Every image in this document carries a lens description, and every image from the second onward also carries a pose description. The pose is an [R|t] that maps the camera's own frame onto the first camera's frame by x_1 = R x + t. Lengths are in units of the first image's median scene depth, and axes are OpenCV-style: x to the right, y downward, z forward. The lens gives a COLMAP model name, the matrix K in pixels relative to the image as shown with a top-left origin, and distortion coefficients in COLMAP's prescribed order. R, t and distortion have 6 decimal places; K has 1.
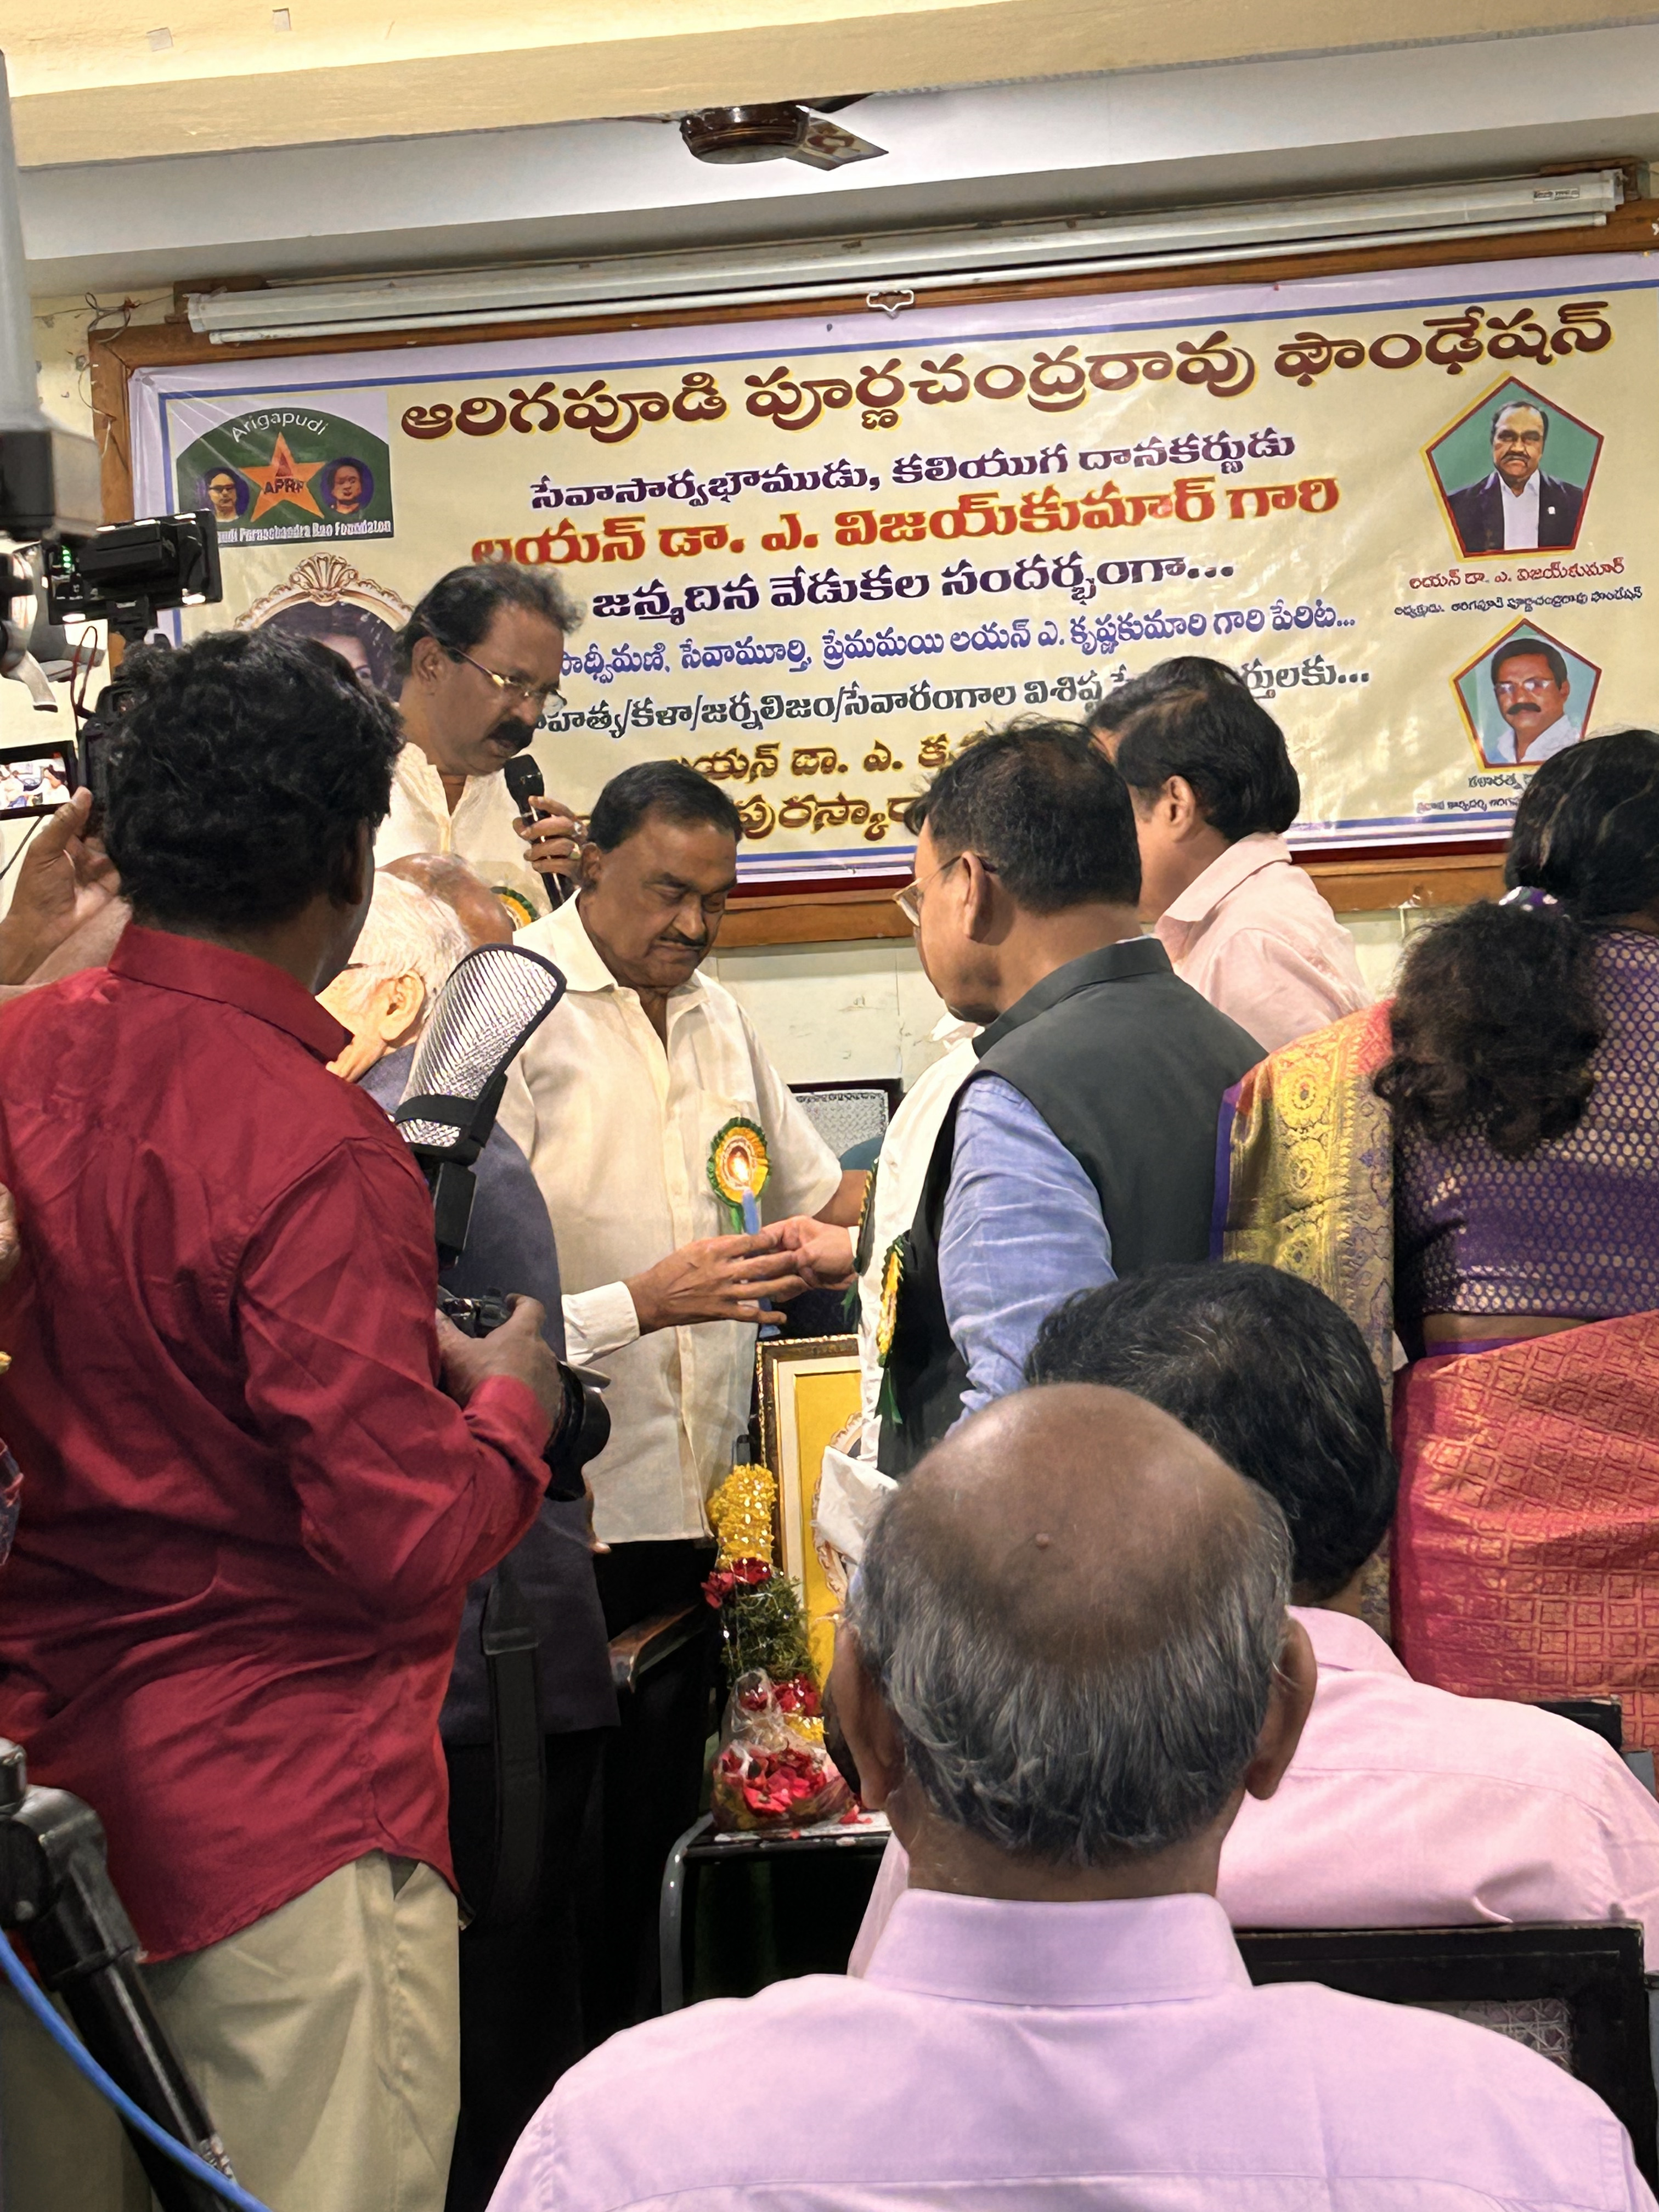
lens RADIAL K [[4603.3, 0, 871.2], [0, 4603.3, 1155.9], [0, 0, 1]] dist [0.152119, 0.000000]
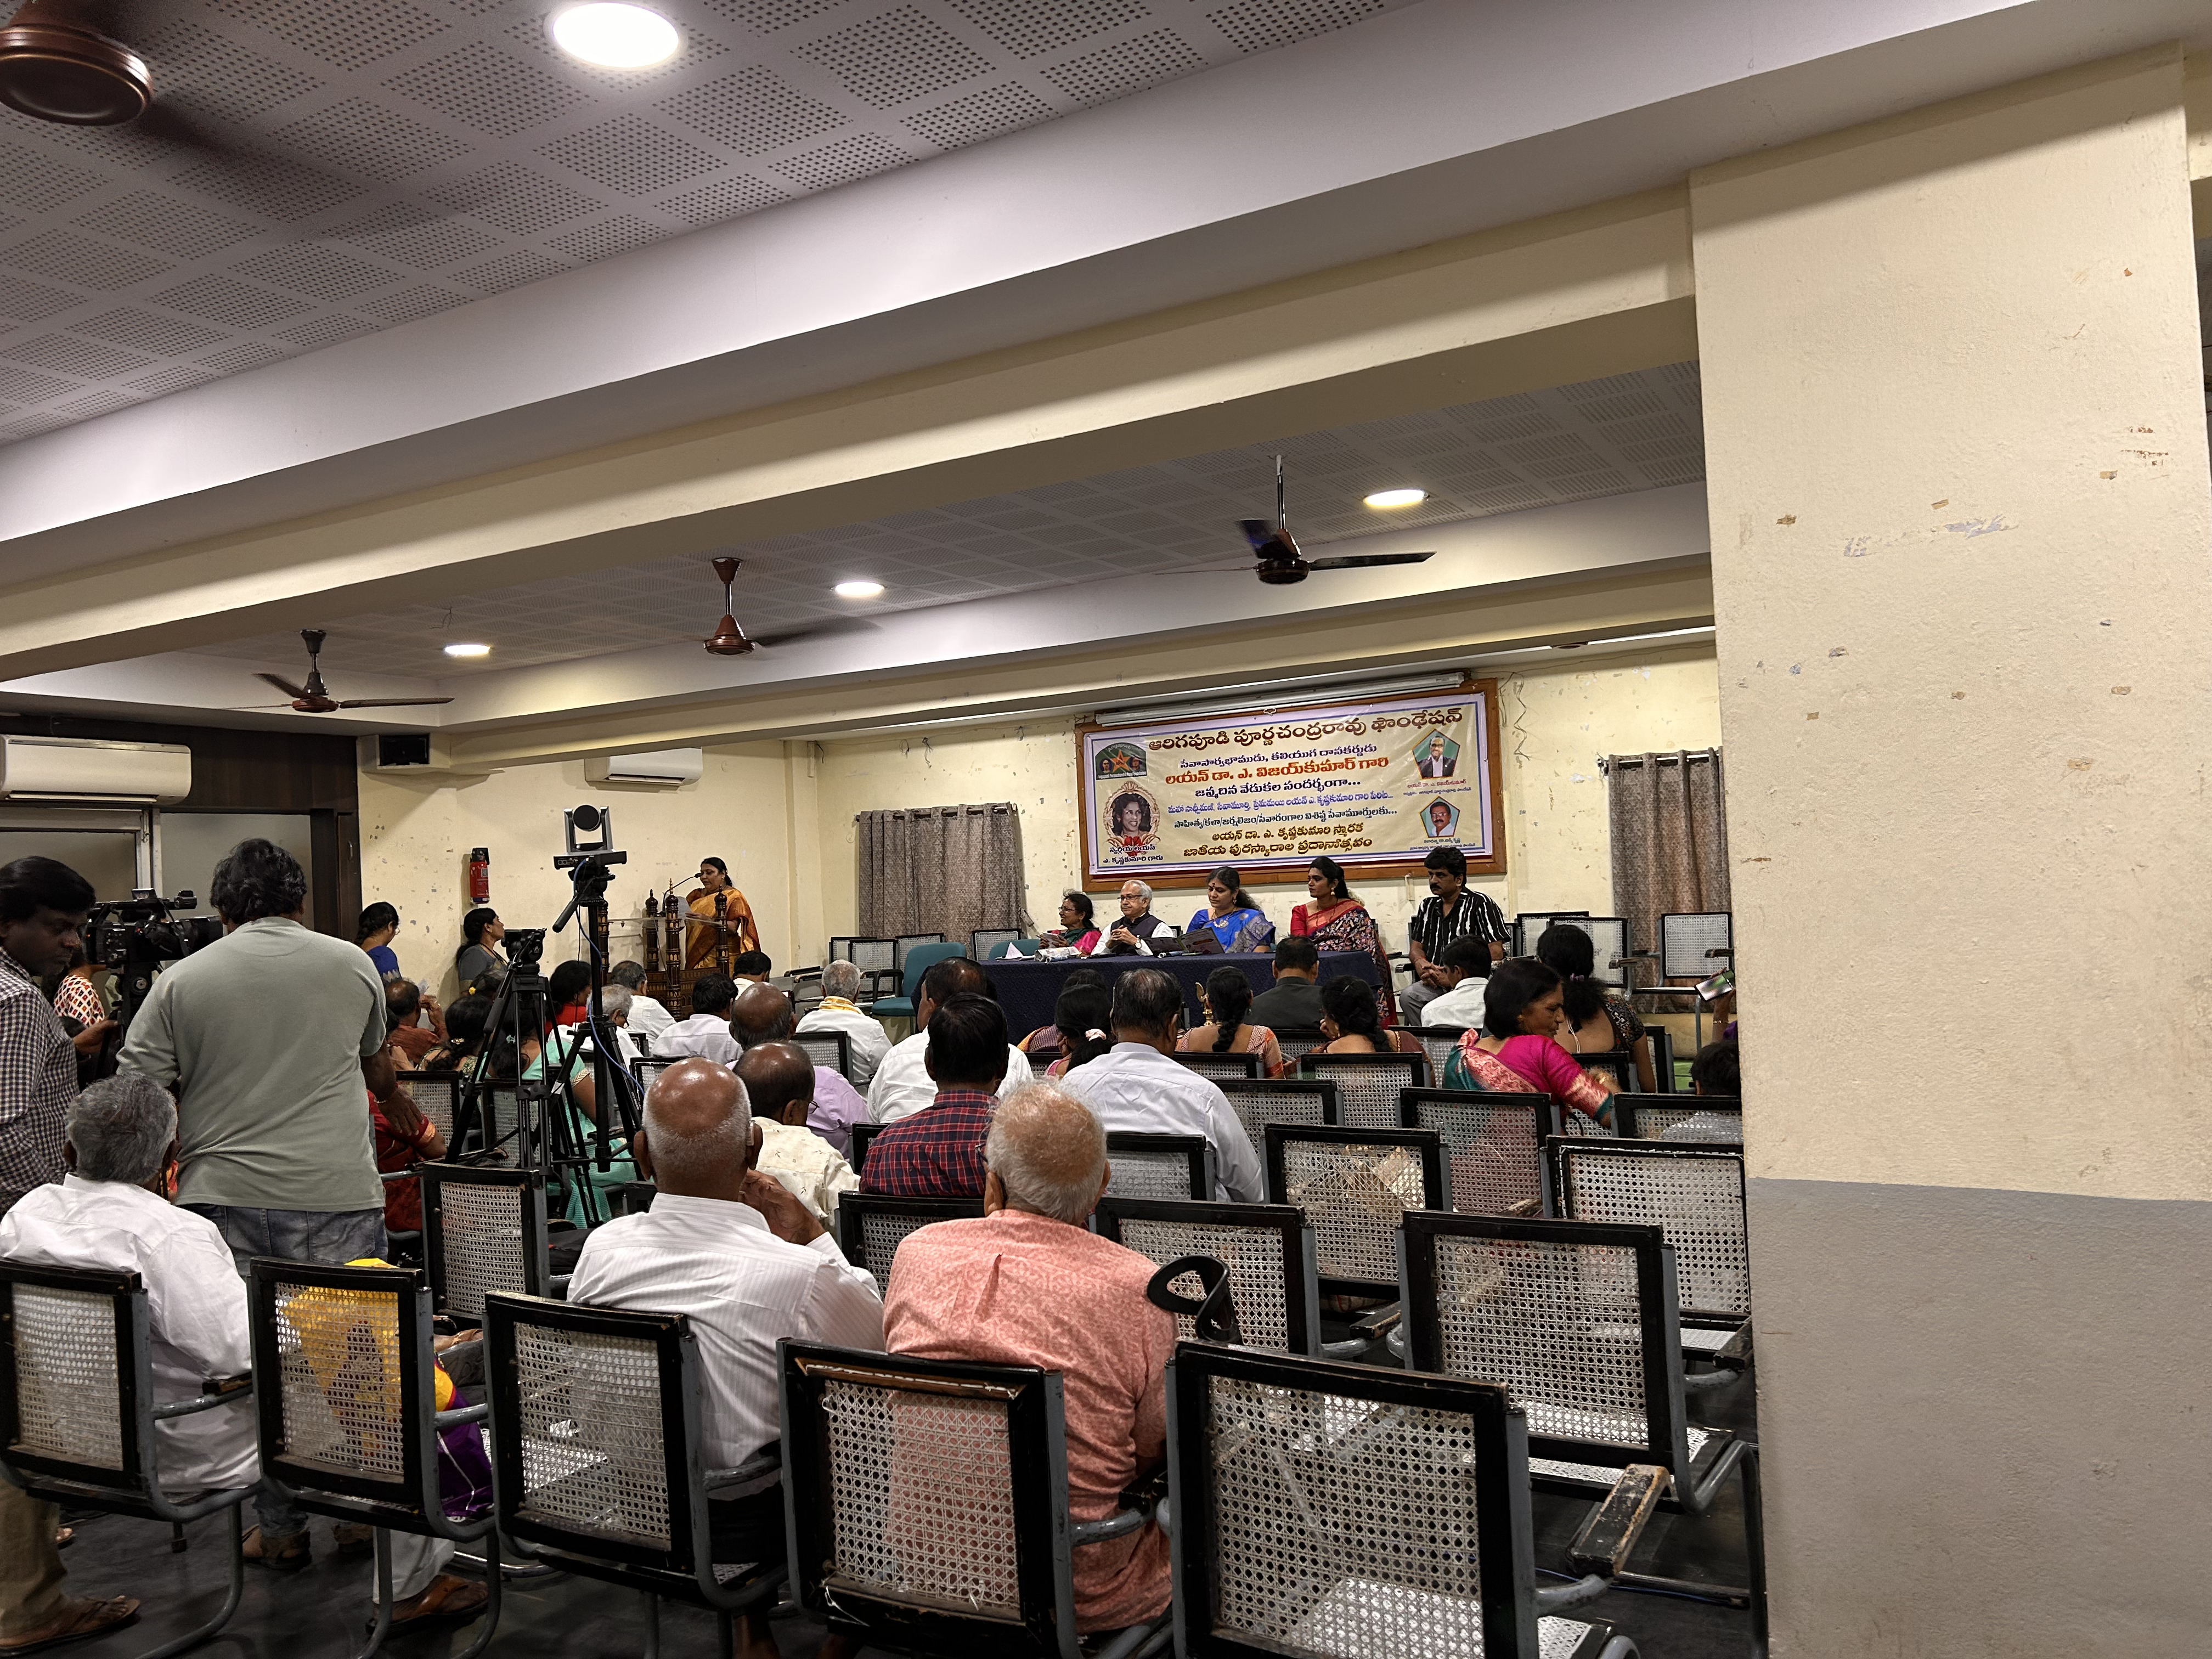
lens RADIAL K [[1656.0, 0, 1086.2], [0, 1656.0, 859.7], [0, 0, 1]] dist [0.113155, -0.080816]
pose [[0.940377, 0.003988, -0.340111, 0.315522], [-0.020062, 0.998841, -0.043757, -0.005520], [0.339542, 0.047972, 0.939367, -0.287297]]
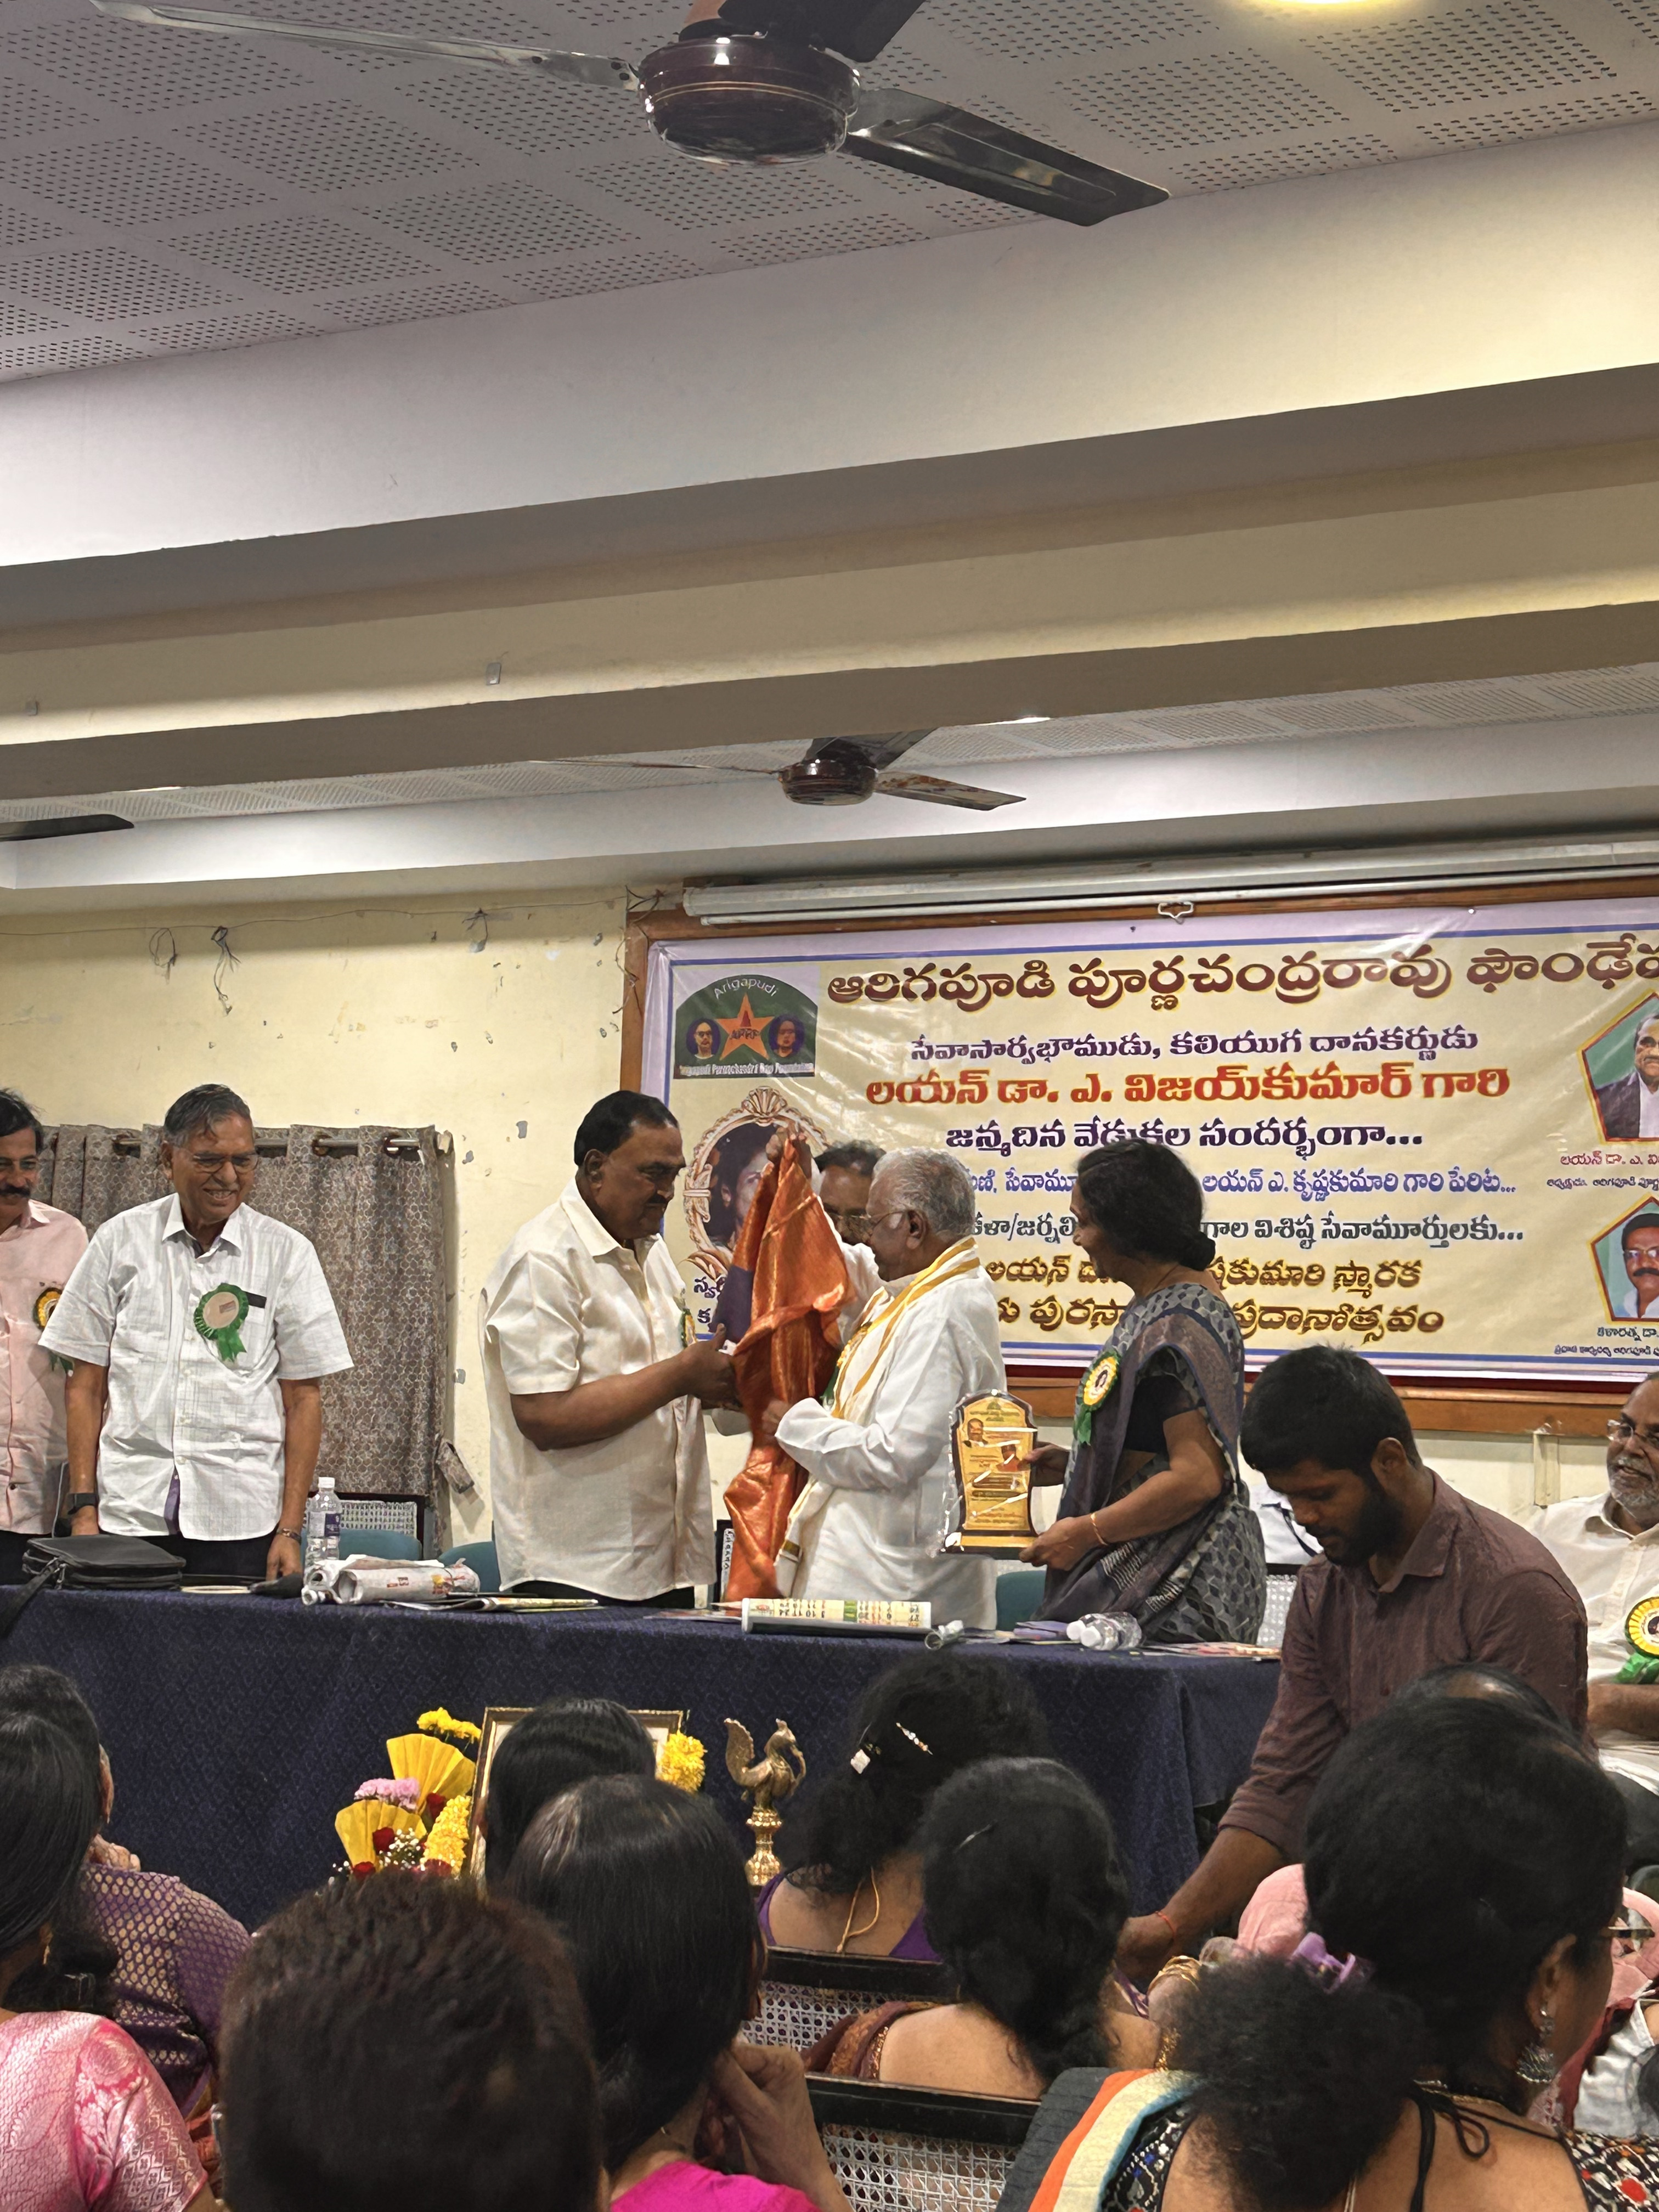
lens RADIAL K [[3963.2, 0, 802.5], [0, 3963.2, 1118.5], [0, 0, 1]] dist [0.176320, 0.000000]
pose [[0.920303, 0.056678, -0.387079, 0.327026], [-0.101139, 0.990282, -0.095463, -0.016952], [0.377906, 0.127003, 0.917092, -0.011065]]
